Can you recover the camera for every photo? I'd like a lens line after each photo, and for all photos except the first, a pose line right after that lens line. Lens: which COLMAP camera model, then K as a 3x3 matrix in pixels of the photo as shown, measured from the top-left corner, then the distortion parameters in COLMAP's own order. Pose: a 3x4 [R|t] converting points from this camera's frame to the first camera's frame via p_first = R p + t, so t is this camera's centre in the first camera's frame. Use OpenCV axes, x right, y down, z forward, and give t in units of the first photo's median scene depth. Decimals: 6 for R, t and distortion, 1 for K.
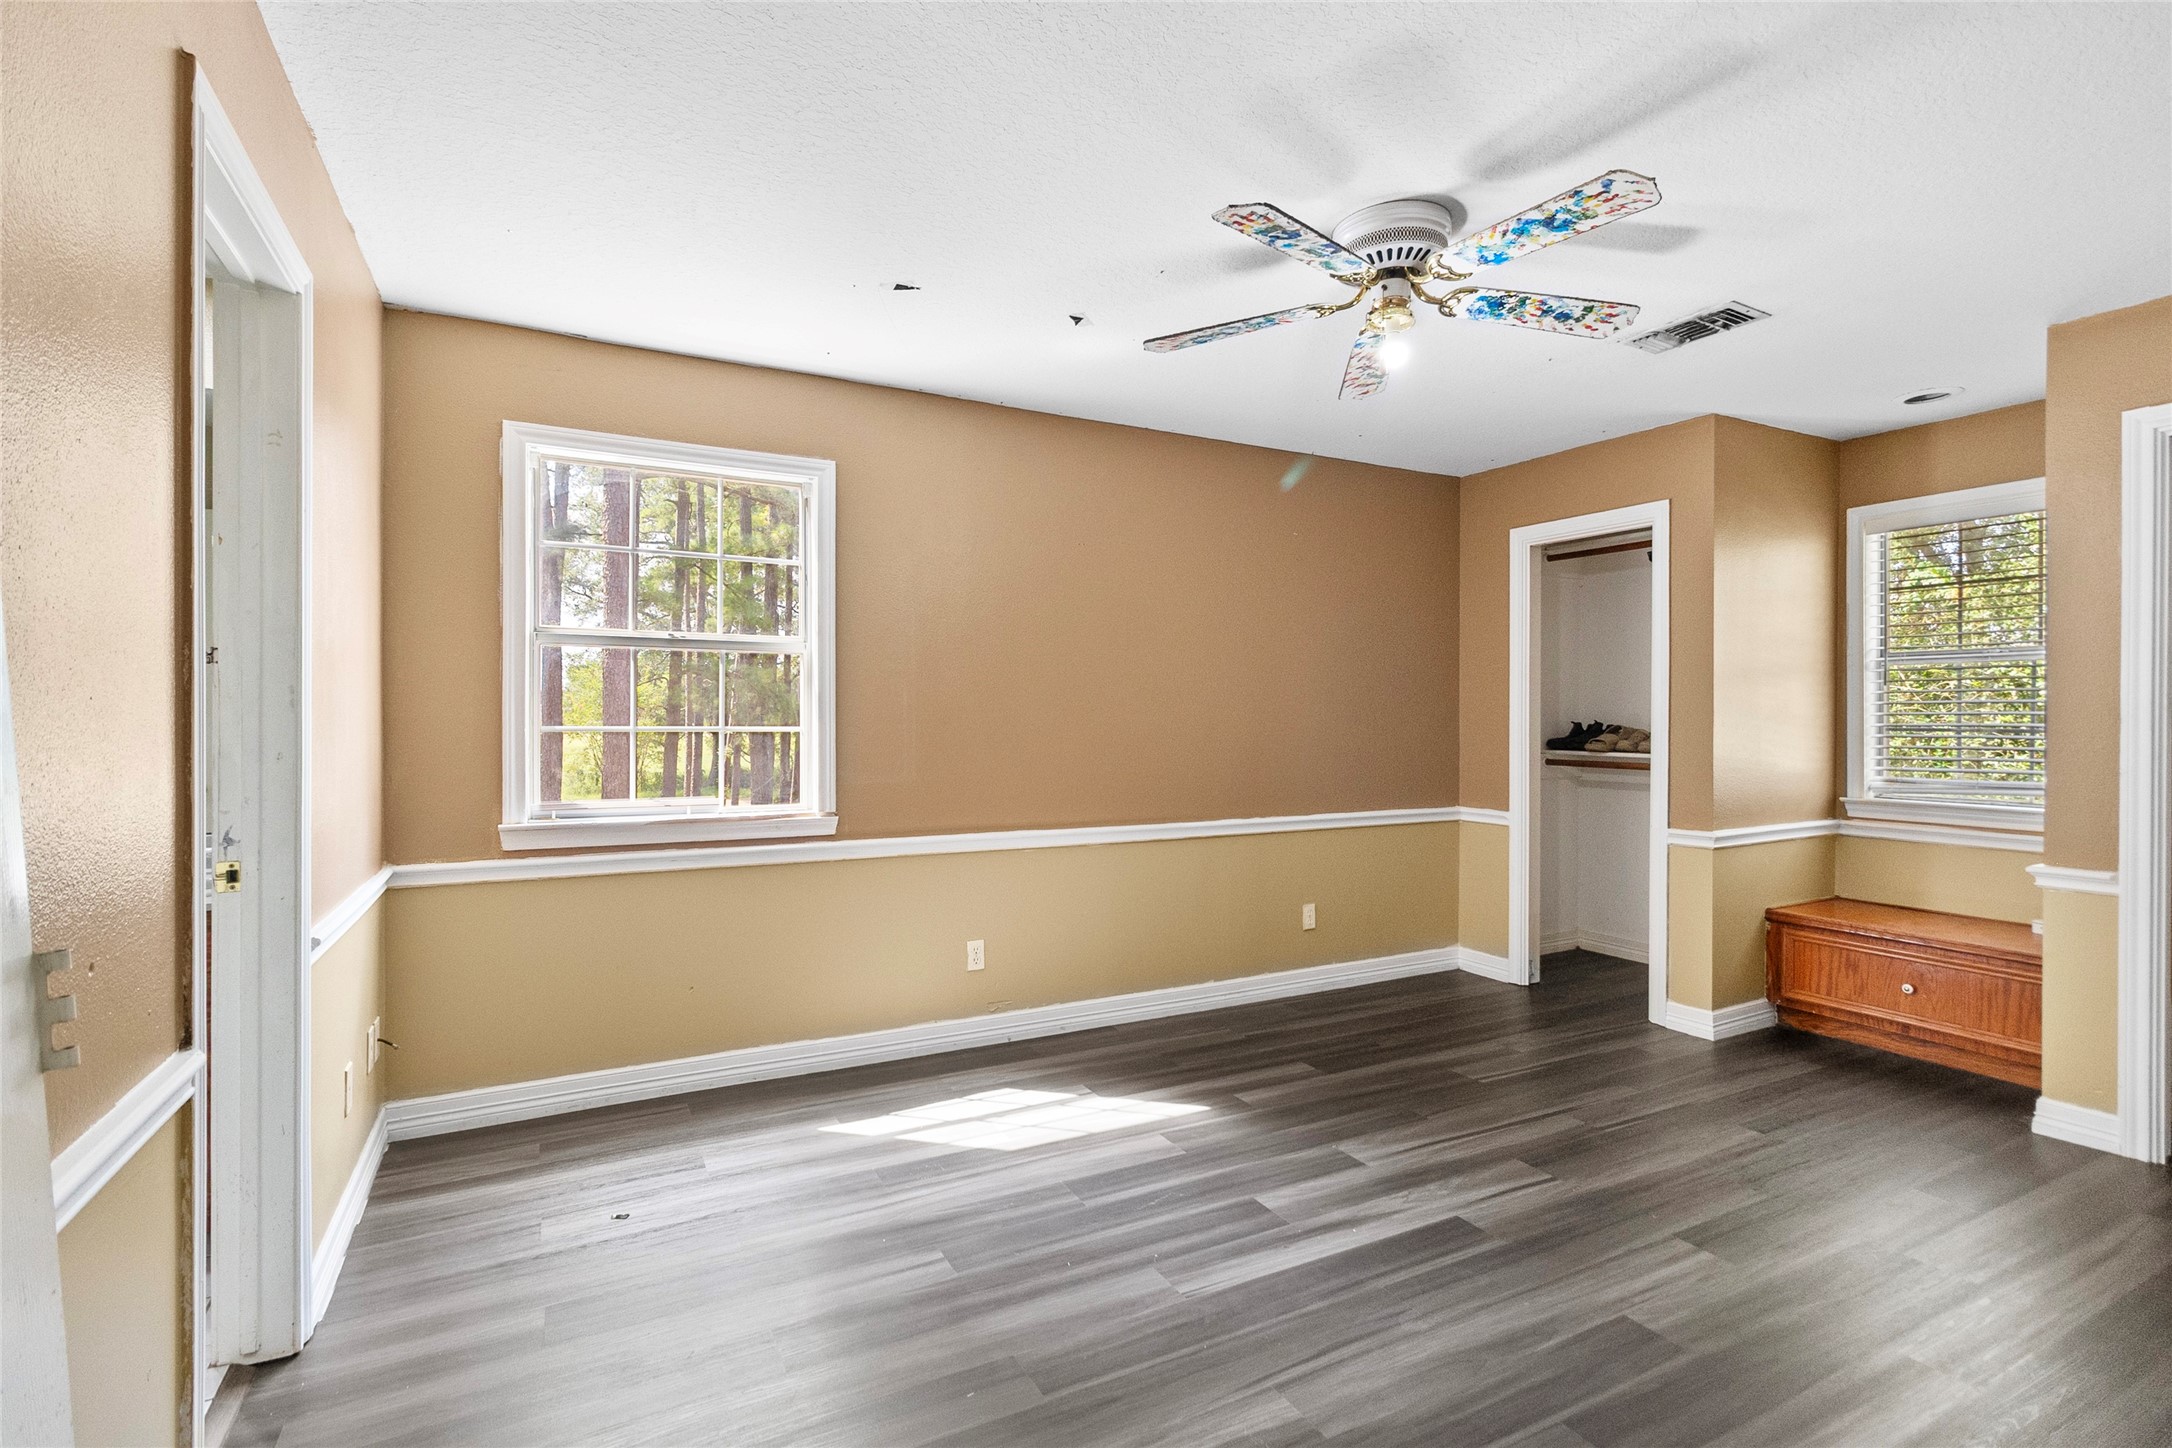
lens RADIAL K [[996.4, 0, 1085.3], [0, 996.4, 713.3], [0, 0, 1]] dist [-0.000323, -0.000141]
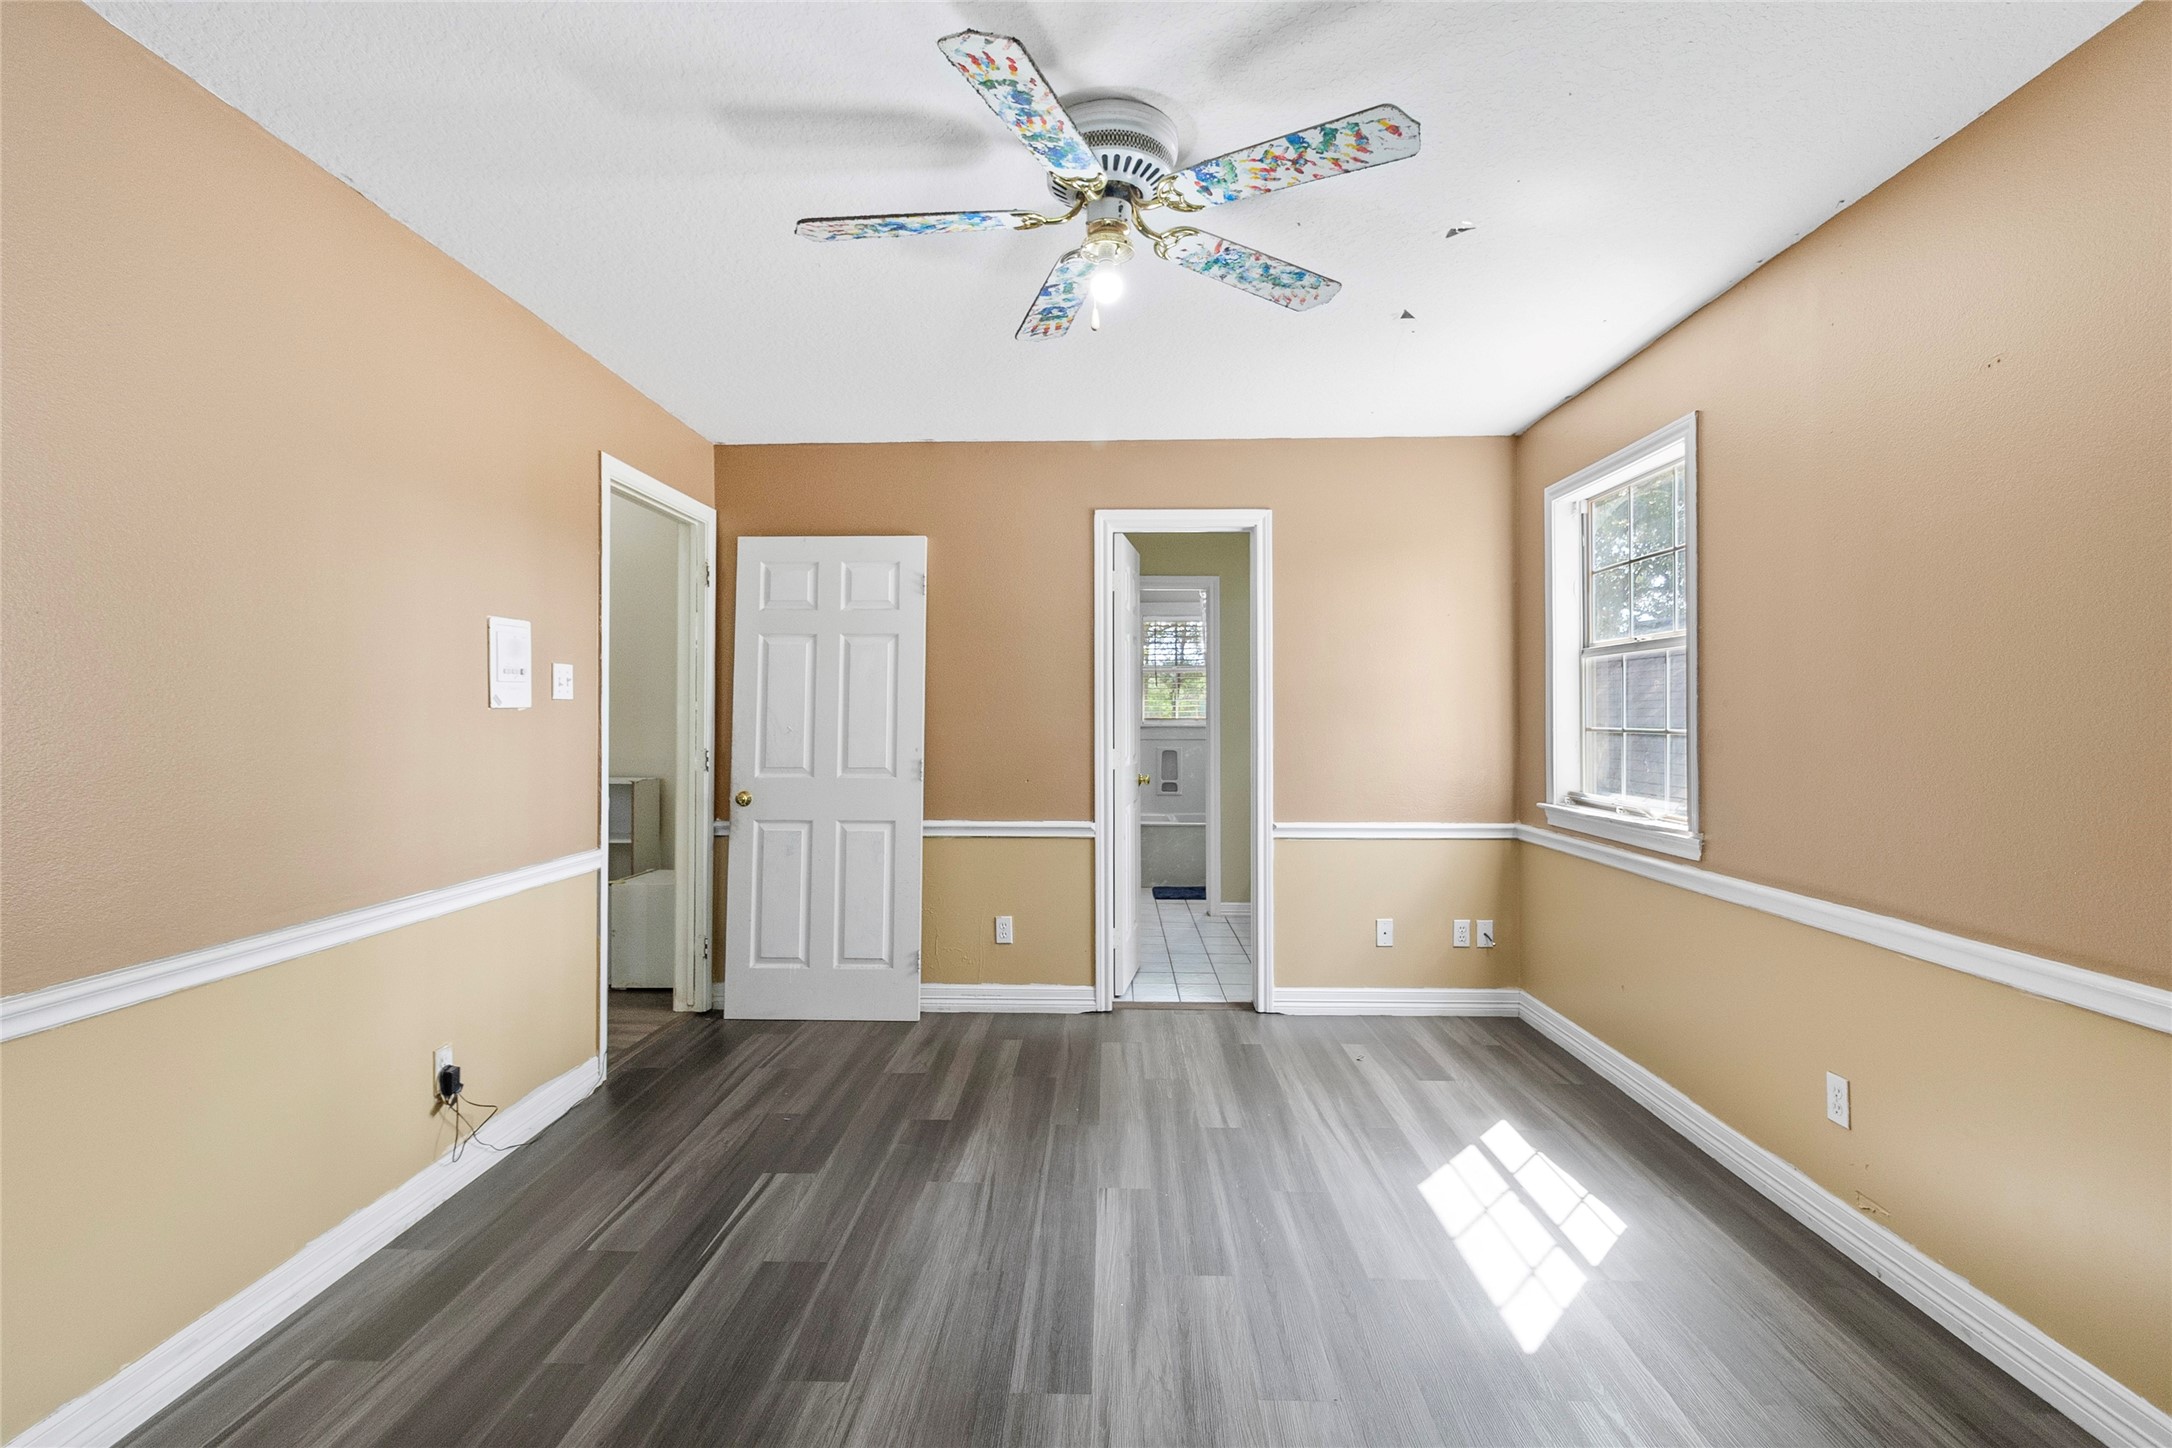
lens RADIAL K [[996.4, 0, 1085.3], [0, 996.4, 713.3], [0, 0, 1]] dist [-0.000323, -0.000141]
pose [[-0.480920, -0.006392, -0.876741, 1.134538], [-0.001505, 0.999978, -0.006465, 0.004043], [0.876763, -0.001790, -0.480919, 1.493551]]
